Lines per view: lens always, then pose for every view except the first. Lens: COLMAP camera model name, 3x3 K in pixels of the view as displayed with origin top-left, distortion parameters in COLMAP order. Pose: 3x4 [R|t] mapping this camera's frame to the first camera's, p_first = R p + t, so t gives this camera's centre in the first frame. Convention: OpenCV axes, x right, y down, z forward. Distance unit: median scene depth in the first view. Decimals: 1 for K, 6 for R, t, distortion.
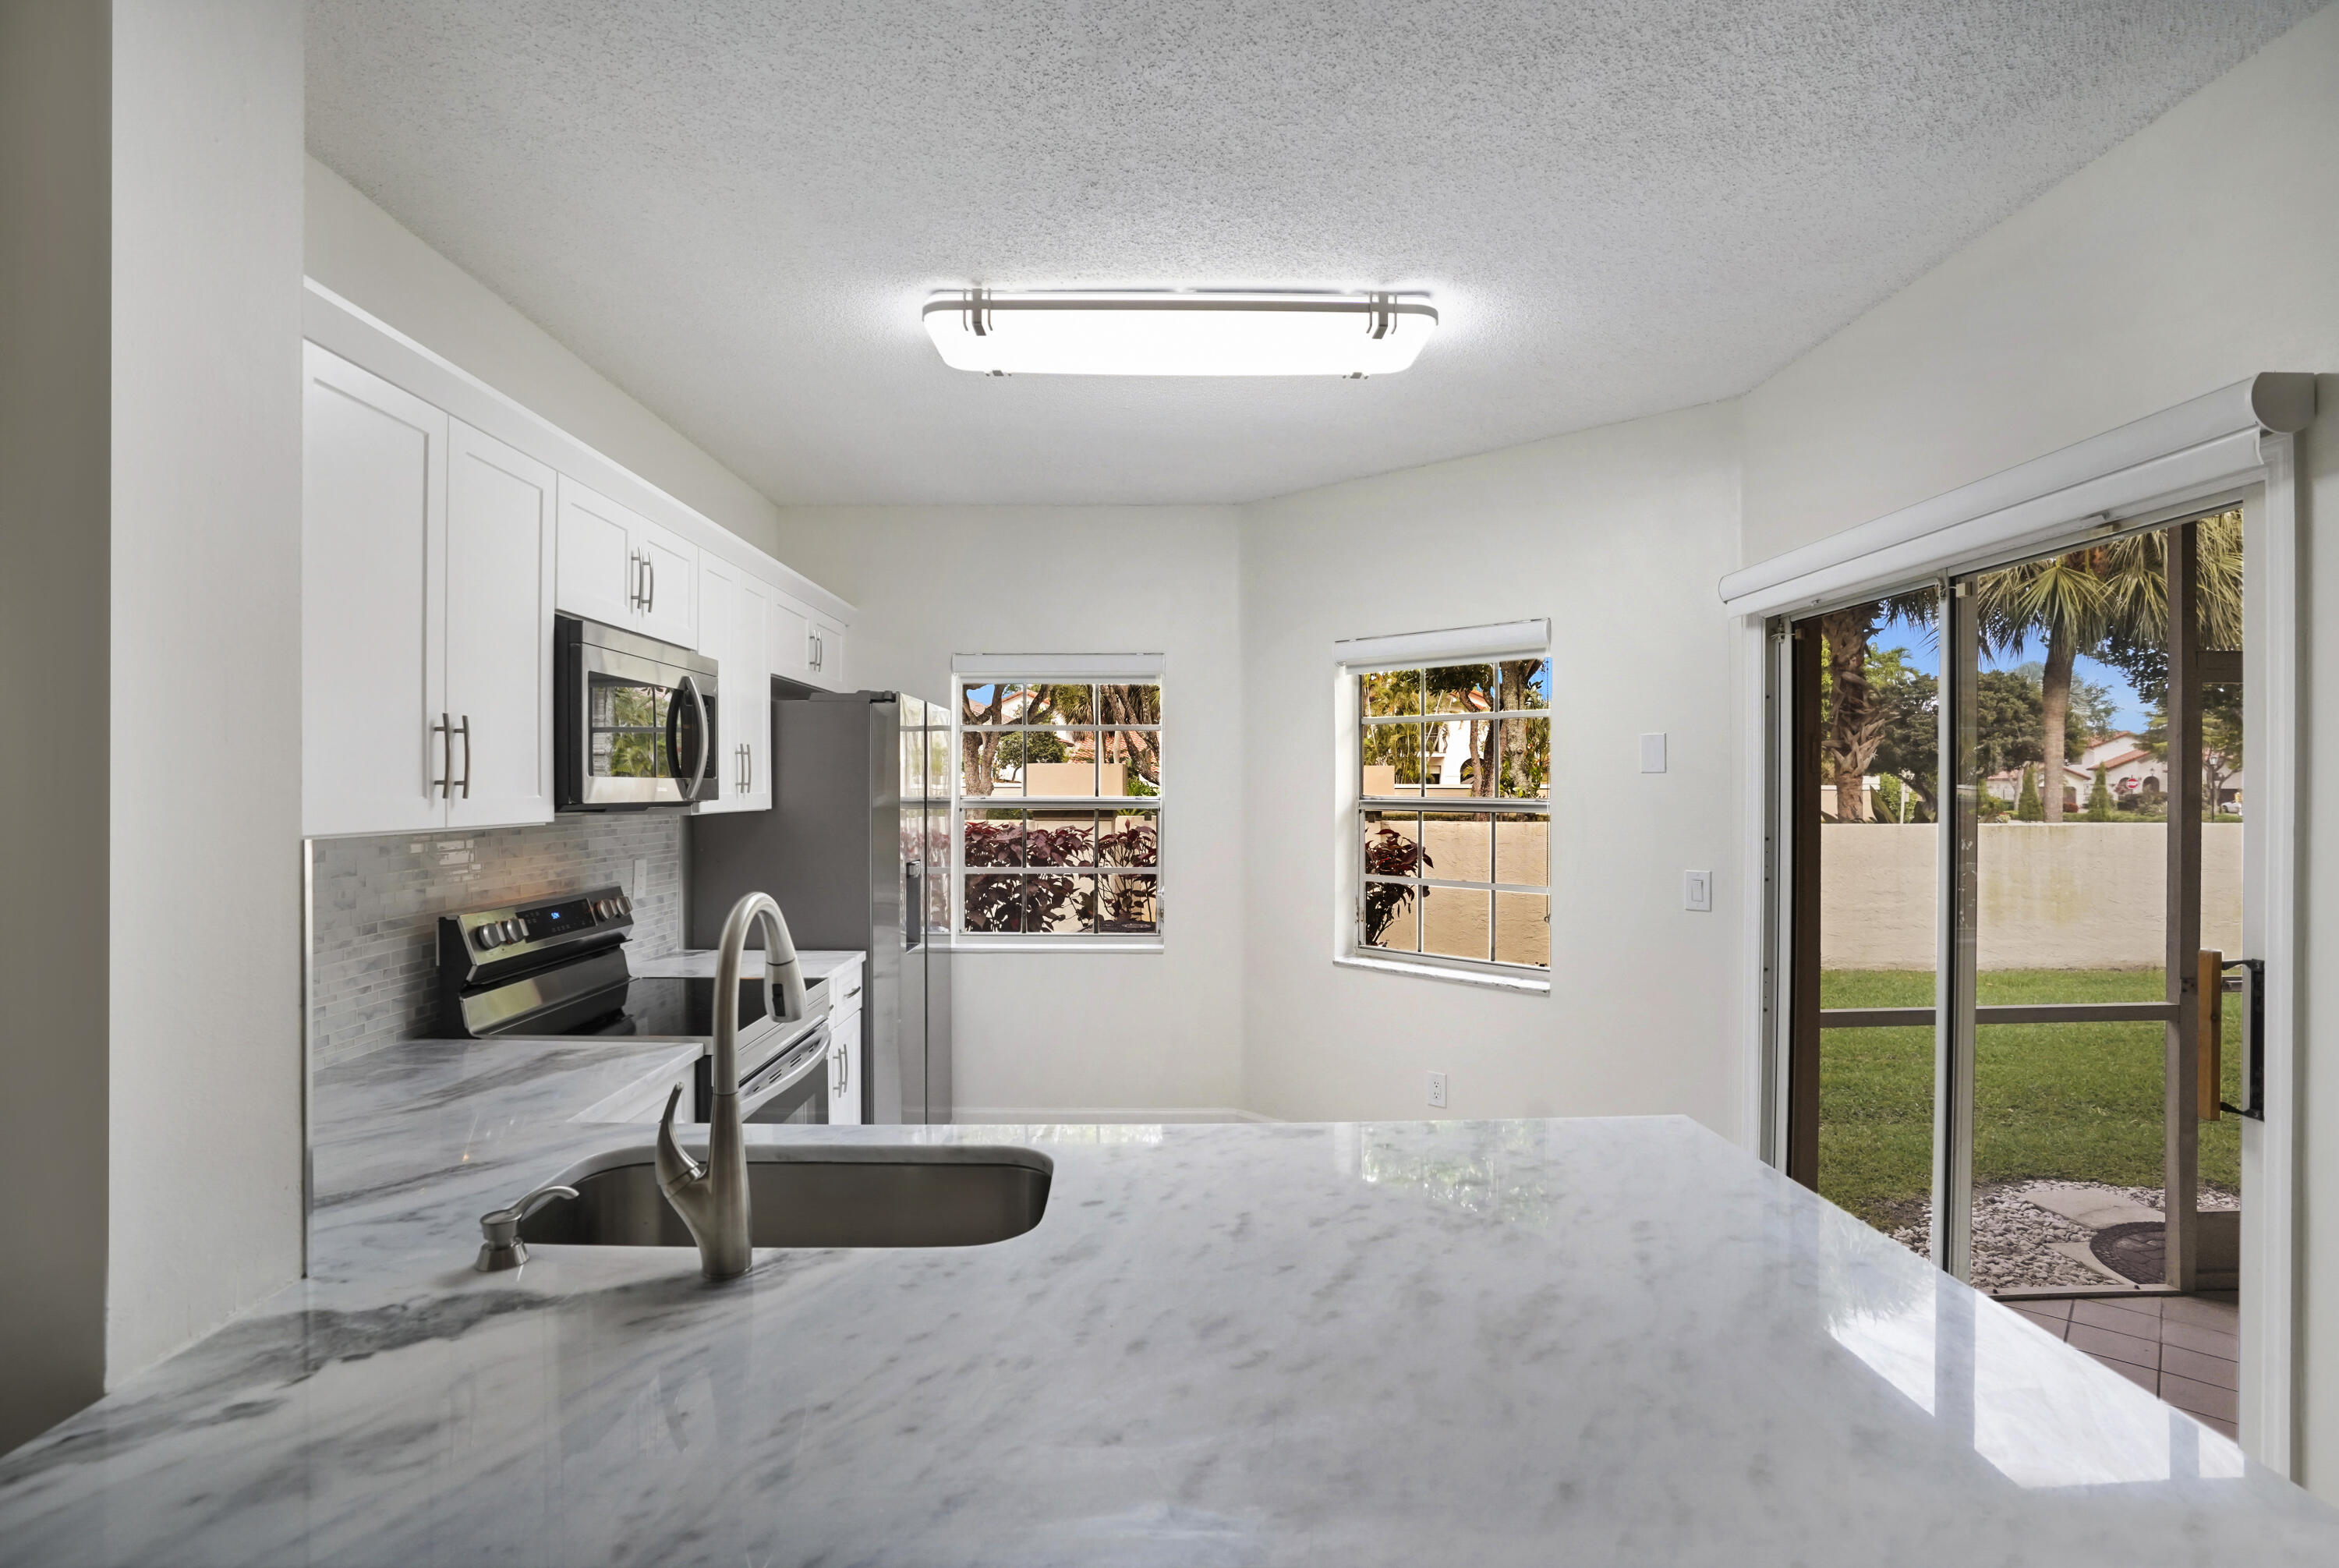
lens RADIAL K [[1117.2, 0, 1128.3], [0, 1117.2, 788.2], [0, 0, 1]] dist [-0.018821, 0.000044]
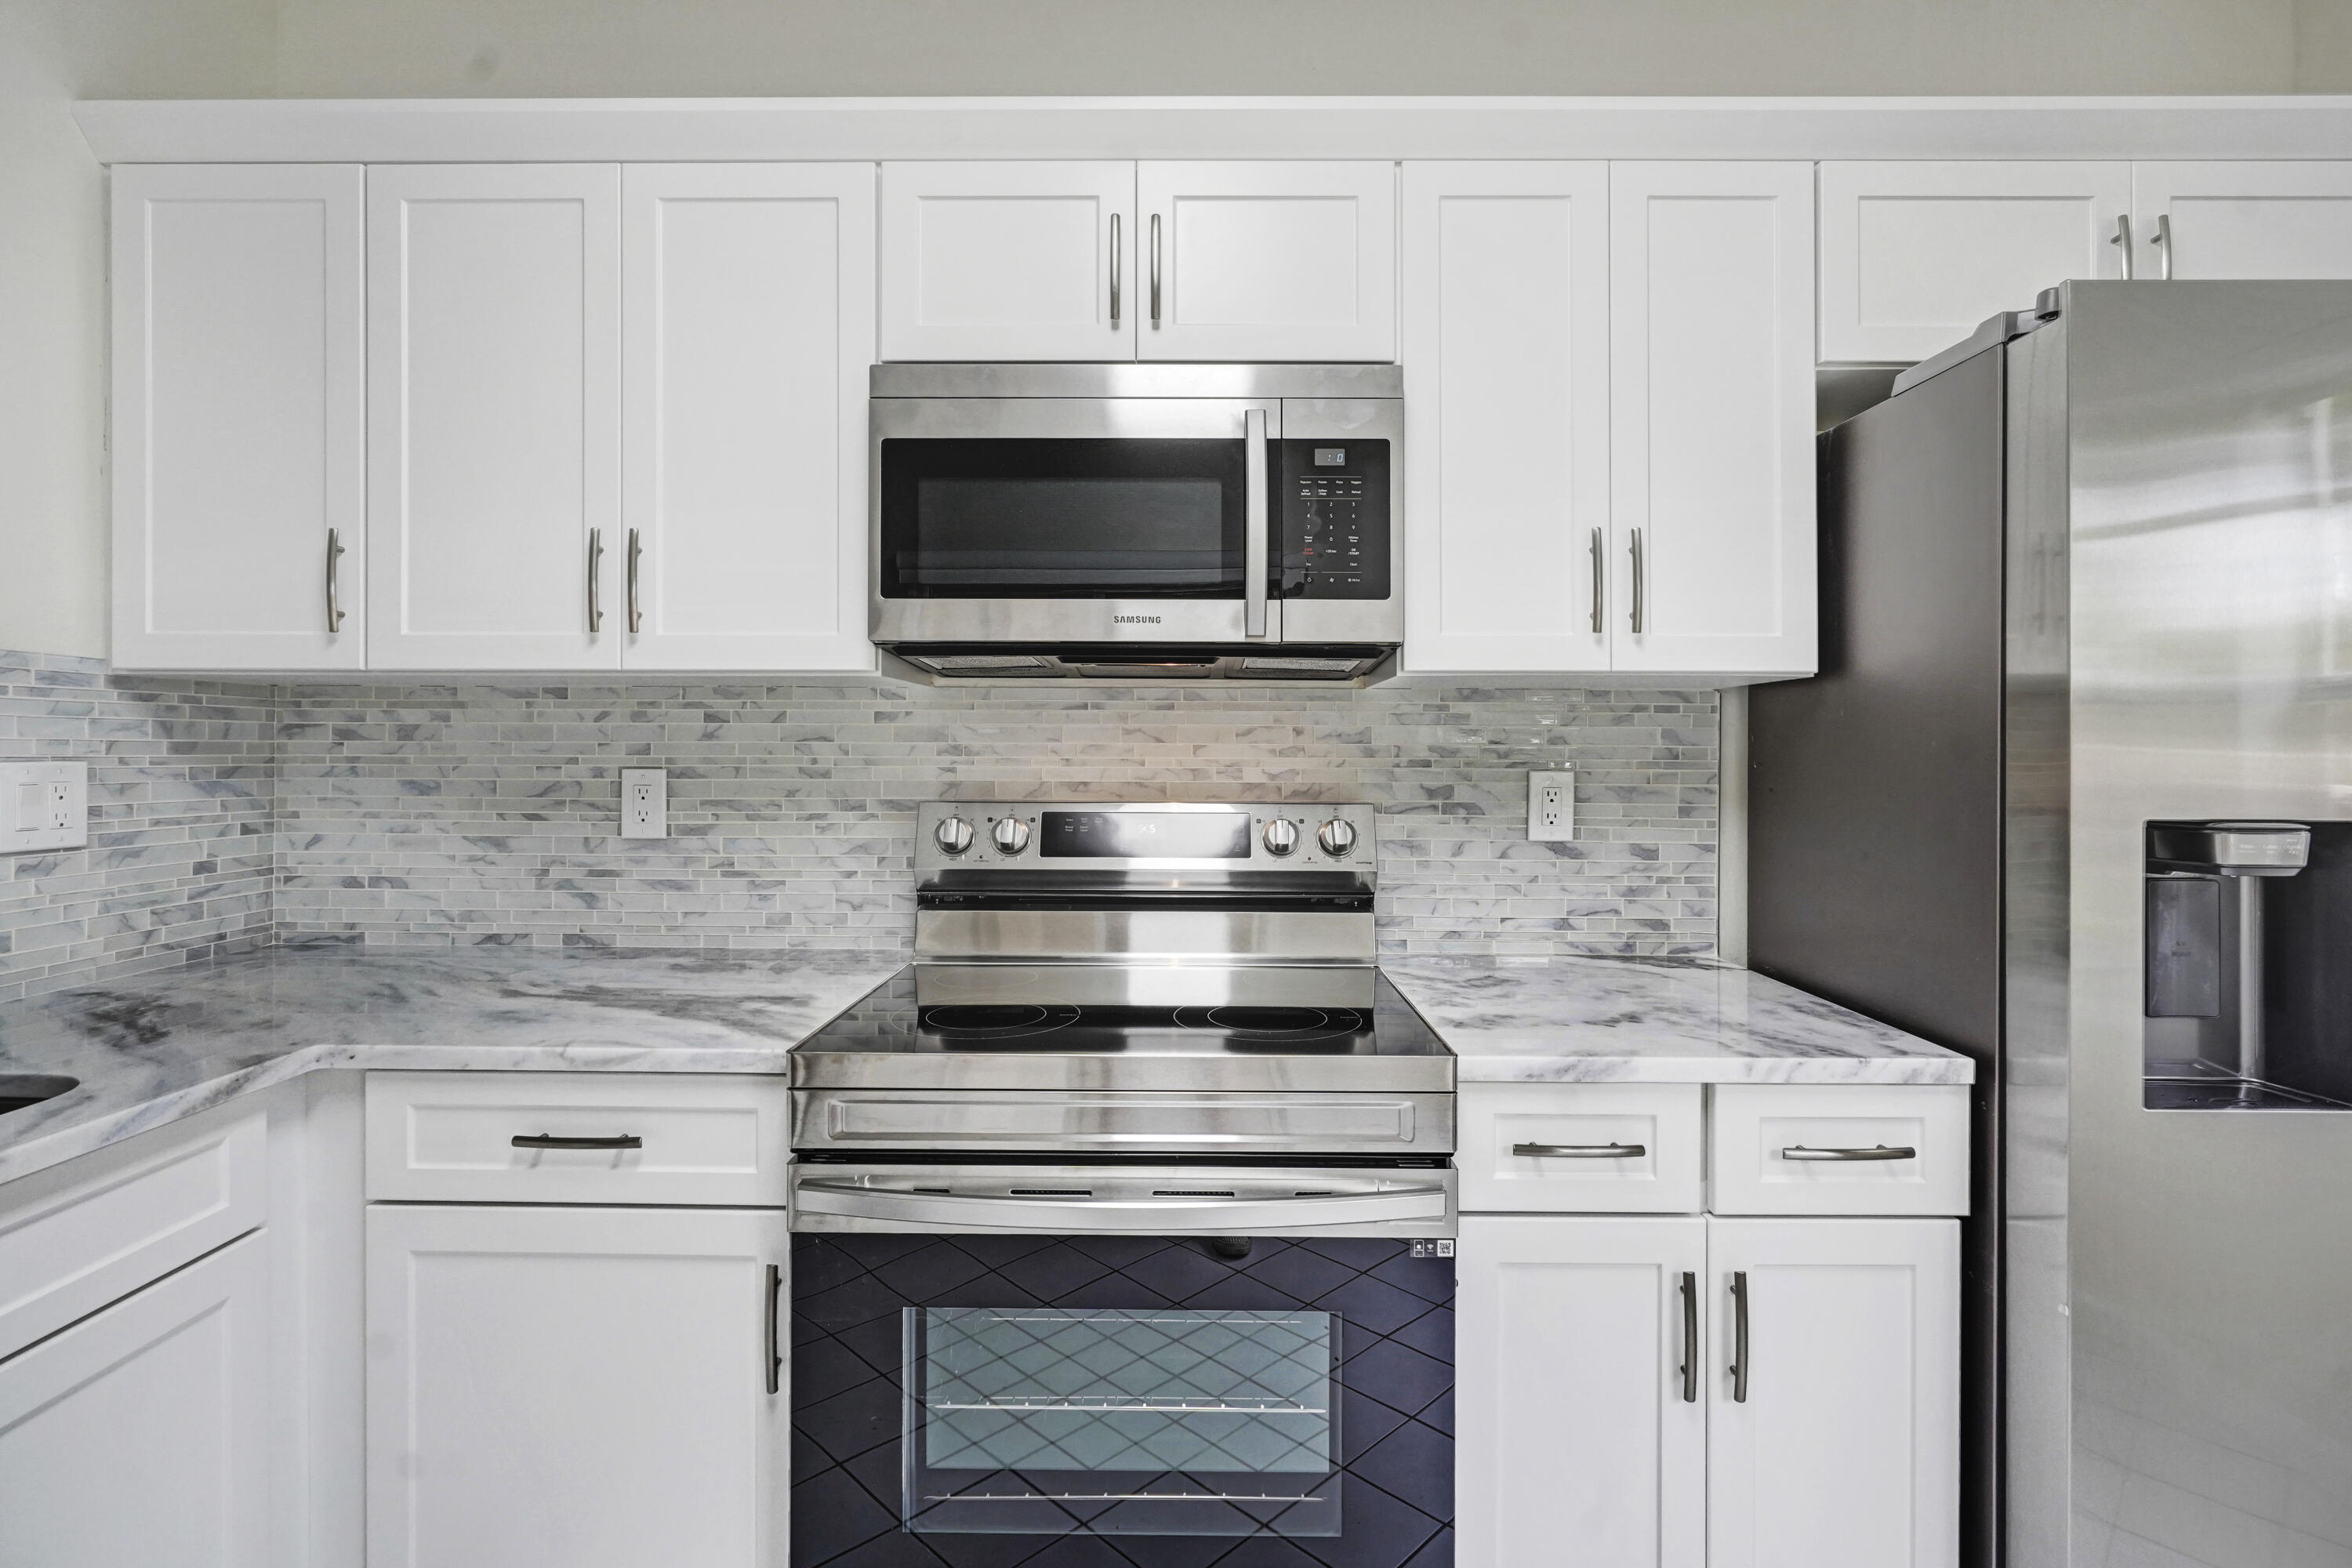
lens RADIAL K [[1127.8, 0, 1179.3], [0, 1127.8, 728.8], [0, 0, 1]] dist [-0.016781, 0.006332]
pose [[0.015916, -0.025626, -0.999545, 0.157720], [-0.005451, 0.999654, -0.025716, 0.072965], [0.999858, 0.005858, 0.015771, 1.011680]]
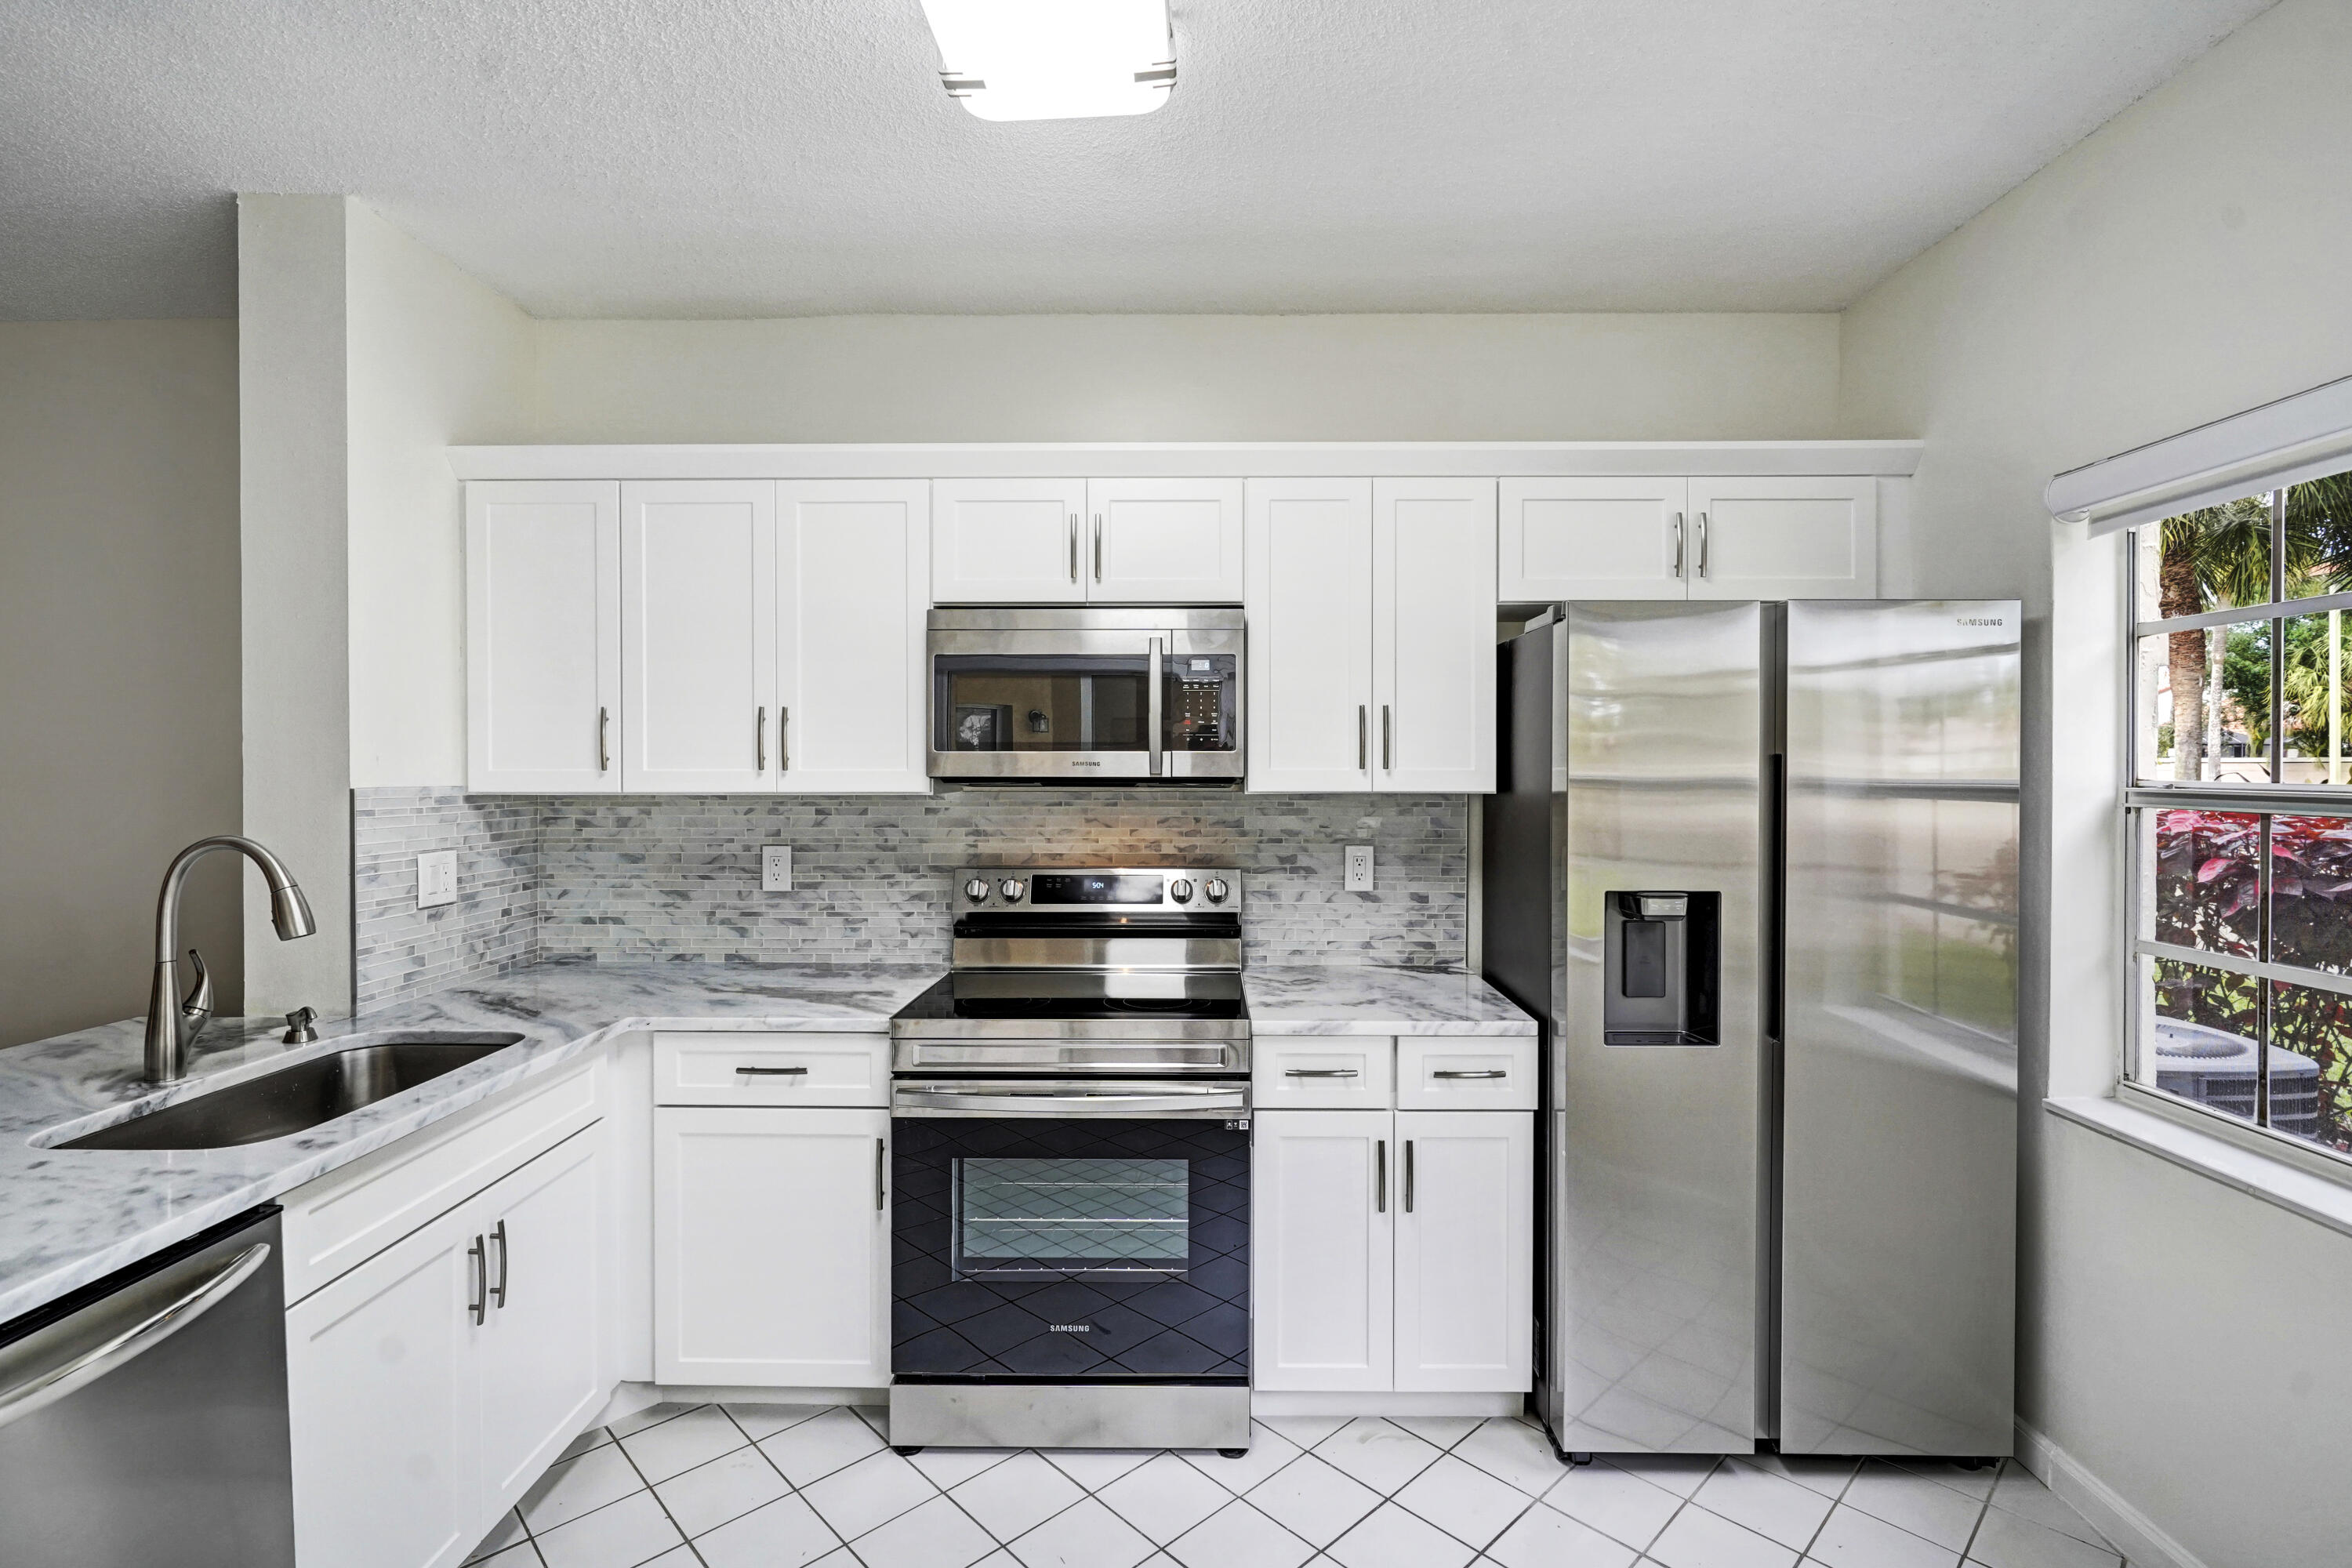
lens RADIAL K [[1142.6, 0, 1163.7], [0, 1142.6, 678.3], [0, 0, 1]] dist [-0.013305, -0.000105]
pose [[-0.010432, -0.077553, -0.996934, 0.567123], [0.002533, 0.996983, -0.077584, 0.005278], [0.999942, -0.003334, -0.010204, 1.075903]]
